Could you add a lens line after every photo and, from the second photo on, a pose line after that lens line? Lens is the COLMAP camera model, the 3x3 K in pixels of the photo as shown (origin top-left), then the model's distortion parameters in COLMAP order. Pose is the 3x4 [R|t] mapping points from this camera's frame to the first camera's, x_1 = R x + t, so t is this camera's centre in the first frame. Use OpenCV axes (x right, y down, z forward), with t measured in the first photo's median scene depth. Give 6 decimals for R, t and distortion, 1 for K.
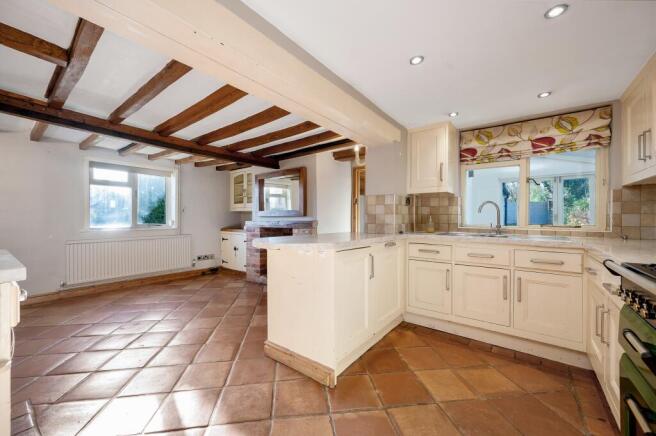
lens RADIAL K [[264.6, 0, 328.0], [0, 264.6, 218.0], [0, 0, 1]] dist [0.001641, 0.000263]
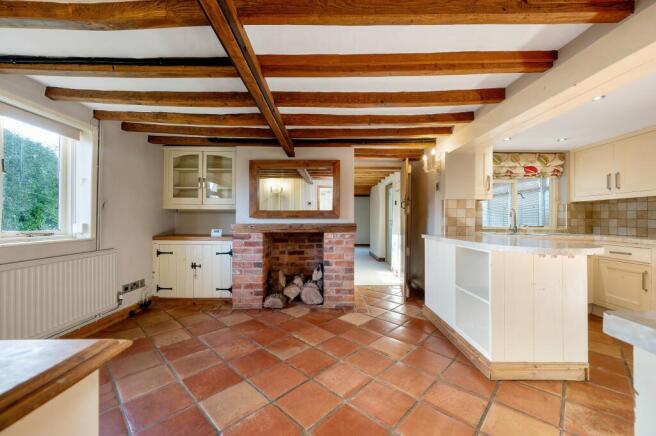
lens RADIAL K [[264.6, 0, 328.0], [0, 264.6, 218.0], [0, 0, 1]] dist [0.001641, 0.000263]
pose [[0.783968, 0.006366, 0.620769, -0.839384], [-0.004334, 0.999979, -0.004780, -0.002980], [-0.620786, 0.001057, 0.783979, 0.460038]]
